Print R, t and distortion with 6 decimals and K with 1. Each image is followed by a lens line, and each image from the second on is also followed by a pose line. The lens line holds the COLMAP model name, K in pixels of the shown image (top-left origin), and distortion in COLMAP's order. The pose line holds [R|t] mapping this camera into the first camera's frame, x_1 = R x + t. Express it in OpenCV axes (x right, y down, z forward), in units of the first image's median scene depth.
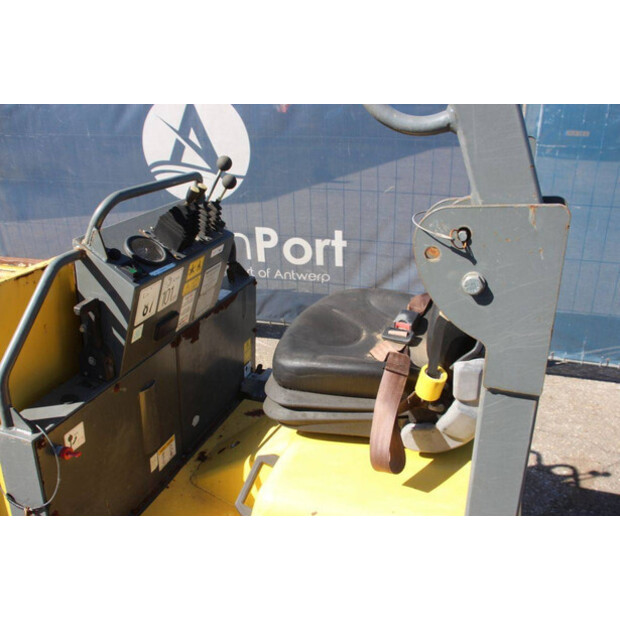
lens RADIAL K [[583.7, 0, 310.0], [0, 583.7, 310.0], [0, 0, 1]] dist [-0.131120, 0.147508]
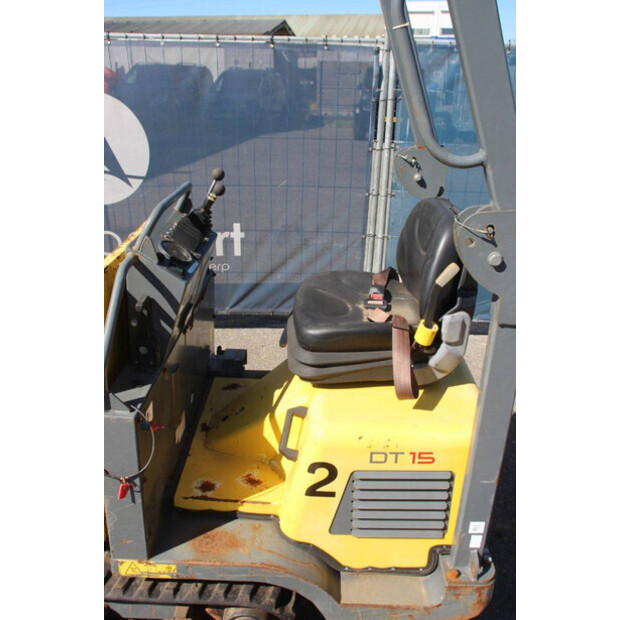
lens RADIAL K [[583.7, 0, 310.0], [0, 583.7, 310.0], [0, 0, 1]] dist [-0.131120, 0.147508]
pose [[0.951165, -0.096849, 0.293095, -0.362294], [0.089800, 0.995256, 0.037442, -0.005606], [-0.295331, -0.009294, 0.955350, -0.201324]]
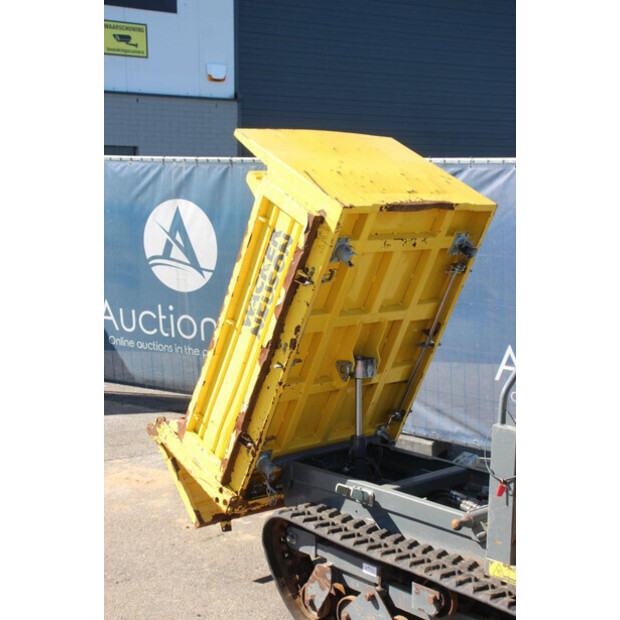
lens RADIAL K [[1086.0, 0, 310.0], [0, 1086.0, 310.0], [0, 0, 1]] dist [0.185050, 0.132893]
pose [[0.887019, 0.073845, -0.455789, 0.322471], [-0.186388, 0.960393, -0.207134, 0.517389], [0.422440, 0.268685, 0.865651, -1.659723]]
